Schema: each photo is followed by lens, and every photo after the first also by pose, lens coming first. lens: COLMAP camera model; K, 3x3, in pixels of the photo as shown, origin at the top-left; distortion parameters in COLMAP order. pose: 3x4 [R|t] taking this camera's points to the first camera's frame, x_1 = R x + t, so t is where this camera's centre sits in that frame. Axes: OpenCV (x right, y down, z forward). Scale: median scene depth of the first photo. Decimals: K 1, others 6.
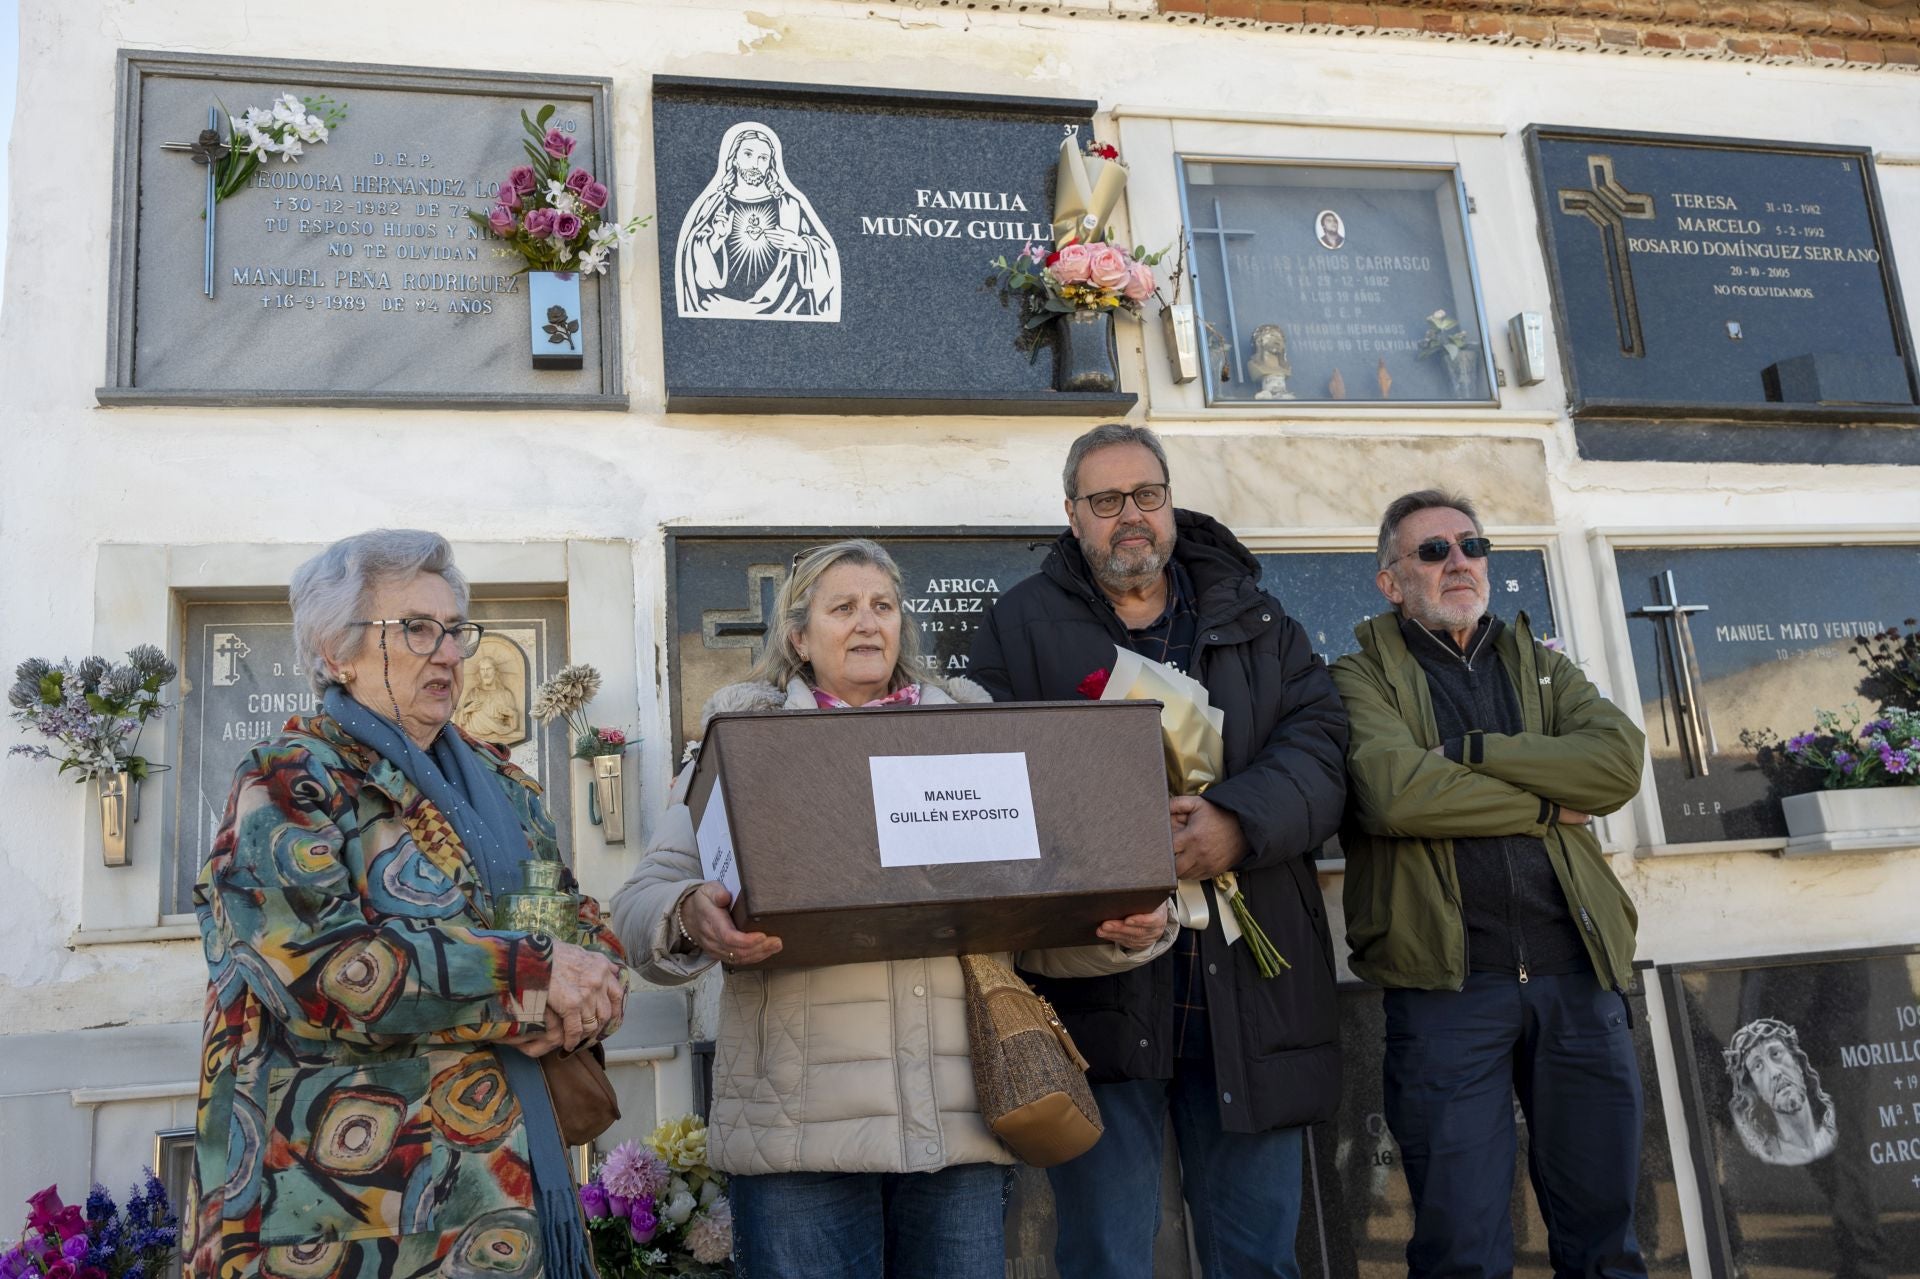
lens RADIAL K [[1579.4, 0, 960.0], [0, 1579.4, 639.5], [0, 0, 1]] dist [0.008468, 0.004977]
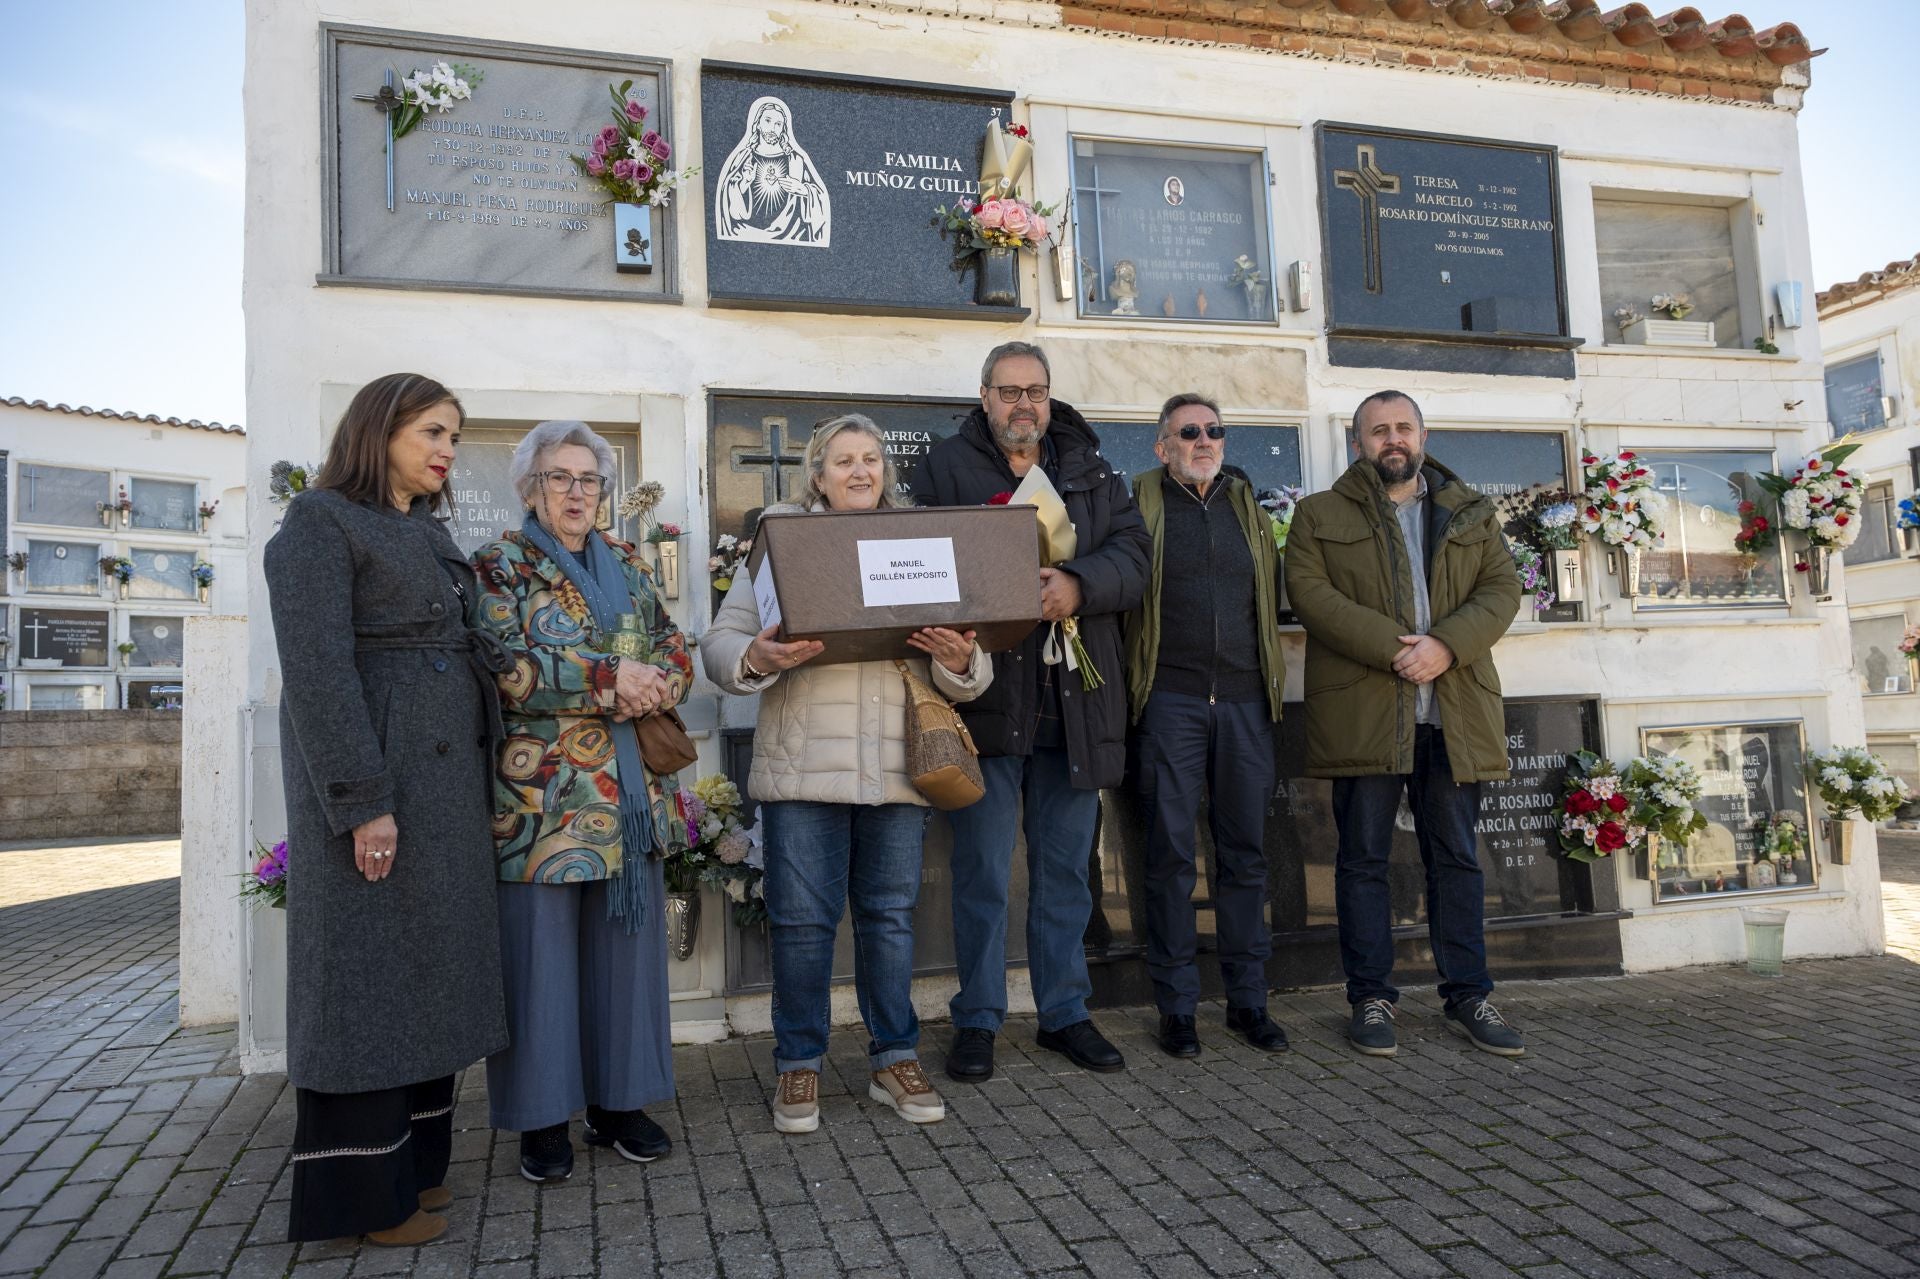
lens RADIAL K [[1353.8, 0, 951.6], [0, 1353.8, 652.6], [0, 0, 1]] dist [0.025079, -0.020660]
pose [[0.997849, 0.038910, 0.052749, -0.014995], [-0.047363, 0.984324, 0.169891, -0.051469], [-0.045312, -0.172024, 0.984050, -0.285622]]
